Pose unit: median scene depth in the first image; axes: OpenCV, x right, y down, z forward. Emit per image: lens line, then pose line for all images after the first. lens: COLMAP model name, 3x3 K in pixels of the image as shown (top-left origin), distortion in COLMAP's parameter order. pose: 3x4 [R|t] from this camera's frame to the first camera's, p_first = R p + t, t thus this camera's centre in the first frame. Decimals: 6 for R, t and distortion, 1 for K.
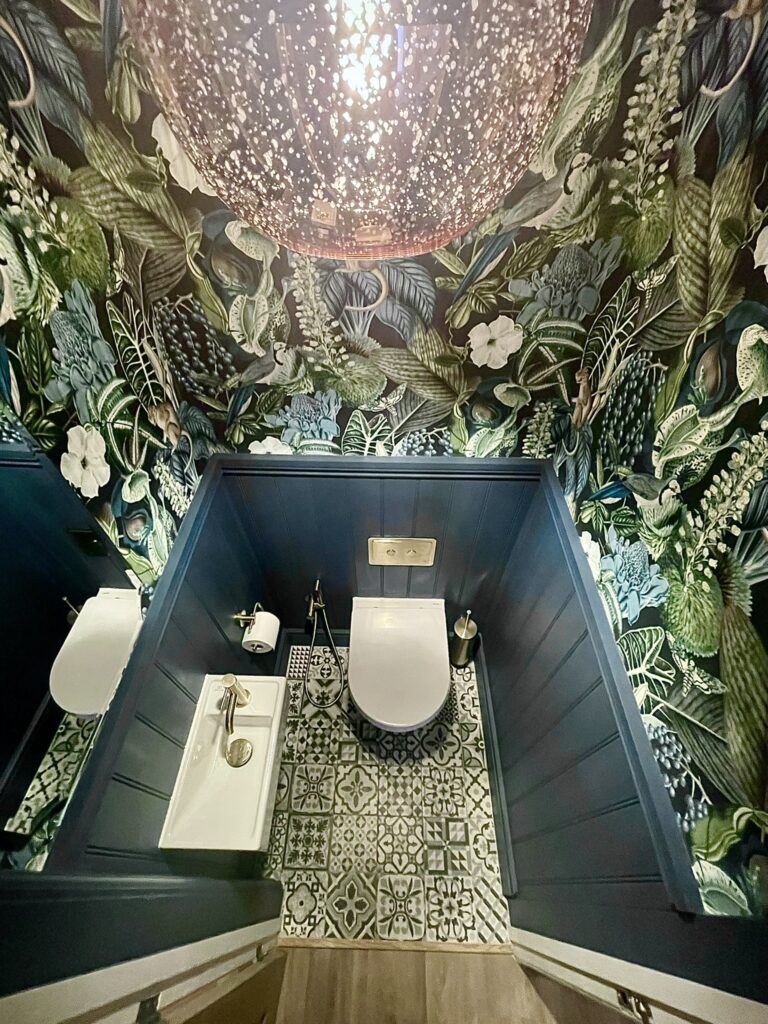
lens RADIAL K [[440.3, 0, 381.9], [0, 440.3, 512.3], [0, 0, 1]] dist [-0.002027, 0.001378]
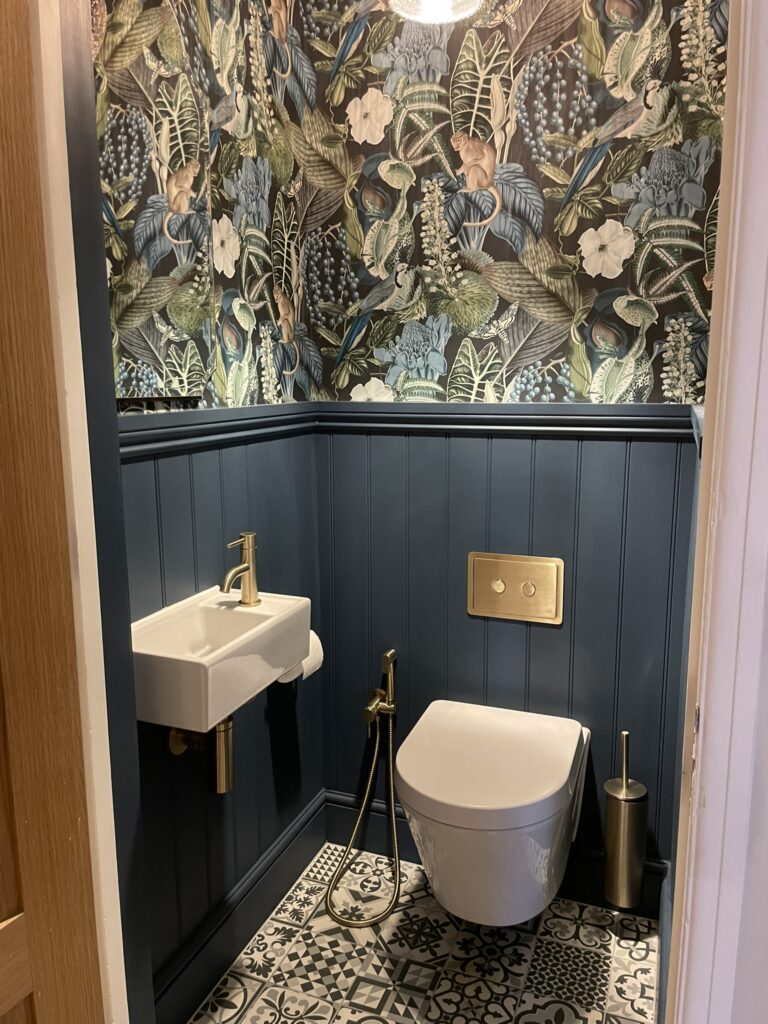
lens RADIAL K [[776.5, 0, 382.1], [0, 776.5, 516.4], [0, 0, 1]] dist [0.054815, -0.058732]
pose [[0.941474, 0.056648, -0.332291, 0.381649], [-0.254724, 0.765200, -0.591256, 1.197221], [0.220776, 0.641295, 0.734846, -0.028911]]
